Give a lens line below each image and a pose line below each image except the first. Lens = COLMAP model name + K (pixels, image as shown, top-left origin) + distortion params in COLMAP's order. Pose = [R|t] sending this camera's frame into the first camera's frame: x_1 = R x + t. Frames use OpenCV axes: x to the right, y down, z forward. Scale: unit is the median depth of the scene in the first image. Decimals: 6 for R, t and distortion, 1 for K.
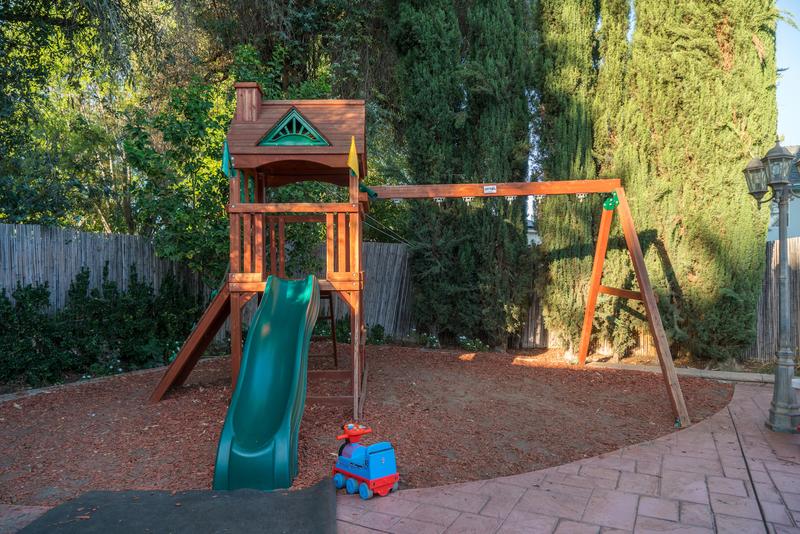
lens RADIAL K [[547.3, 0, 400.0], [0, 547.3, 267.0], [0, 0, 1]] dist [-0.003478, 0.003828]
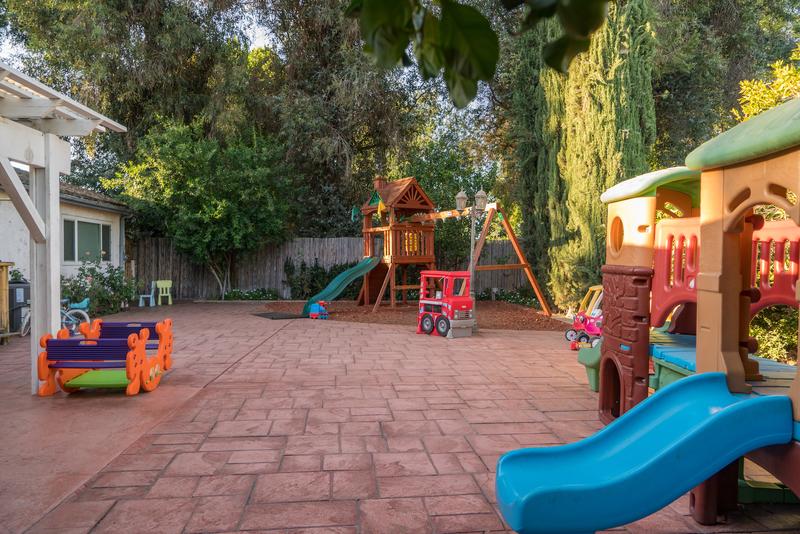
lens RADIAL K [[547.3, 0, 400.0], [0, 547.3, 267.0], [0, 0, 1]] dist [-0.003478, 0.003828]
pose [[0.541373, 0.012154, -0.840694, 1.558126], [0.000476, 0.999891, 0.014762, 0.019980], [0.840782, -0.008392, 0.541309, -0.202800]]
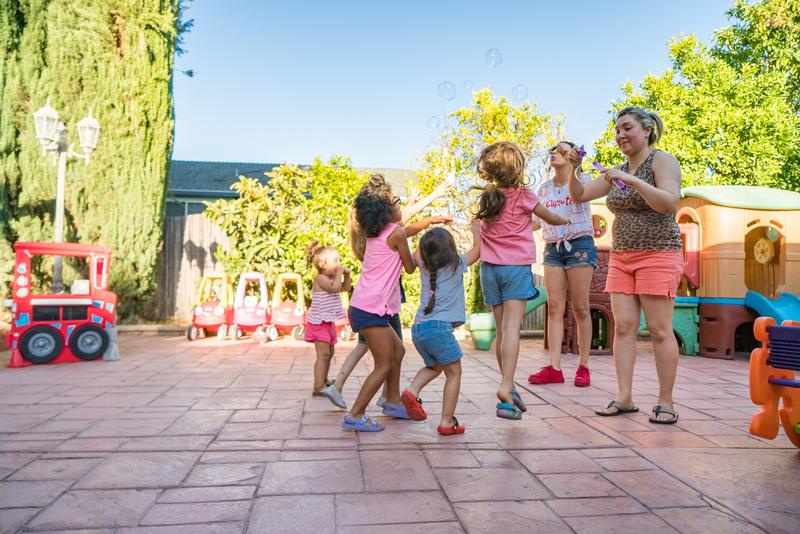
lens RADIAL K [[547.3, 0, 400.0], [0, 547.3, 267.0], [0, 0, 1]] dist [-0.003478, 0.003828]
pose [[0.827637, 0.027725, 0.560579, 0.460638], [-0.022574, 0.999615, -0.016110, 0.080385], [-0.560810, 0.000679, 0.827944, -0.261501]]
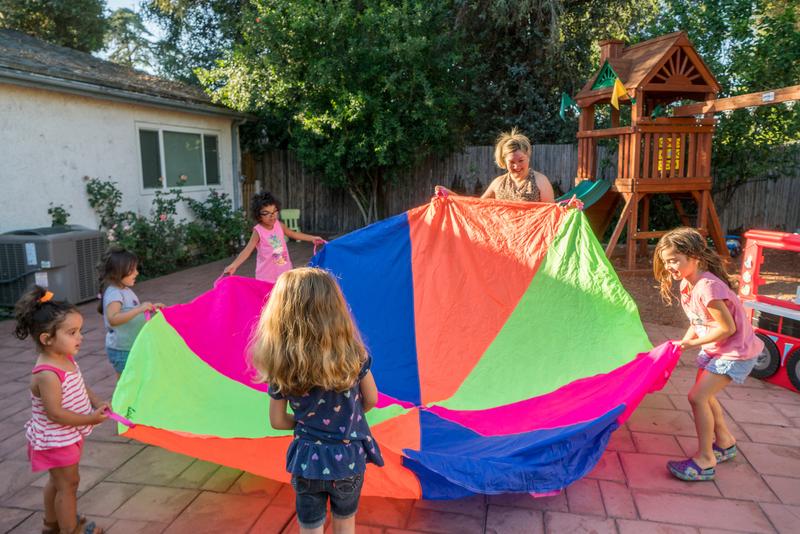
lens RADIAL K [[594.2, 0, 397.8], [0, 594.2, 261.3], [0, 0, 1]] dist [-0.003963, 0.000741]
pose [[0.255873, 0.152491, -0.954608, 0.953163], [0.009021, 0.987061, 0.160093, -0.023568], [0.966668, -0.049575, 0.251186, 0.061627]]
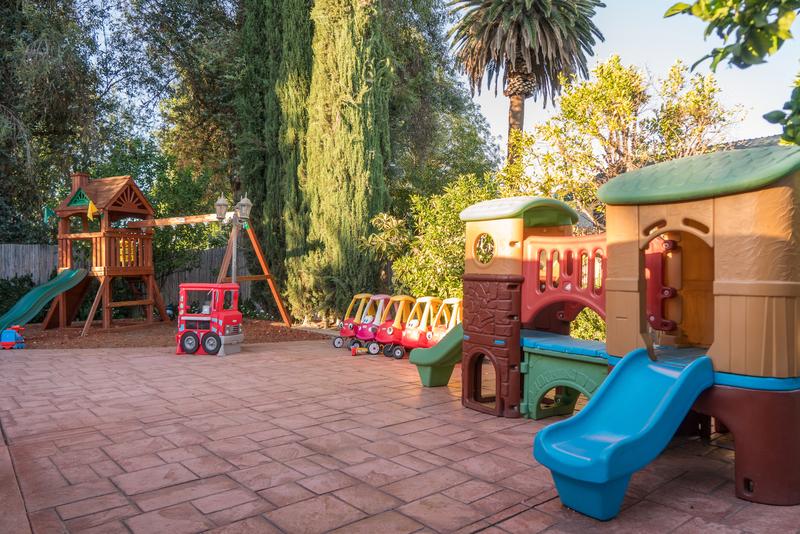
lens RADIAL K [[569.2, 0, 394.4], [0, 569.2, 265.4], [0, 0, 1]] dist [-0.007482, 0.003211]
pose [[0.919182, -0.009229, -0.393725, 1.378681], [0.008005, 0.999957, -0.004751, 0.018500], [0.393752, 0.001215, 0.919216, -0.394738]]
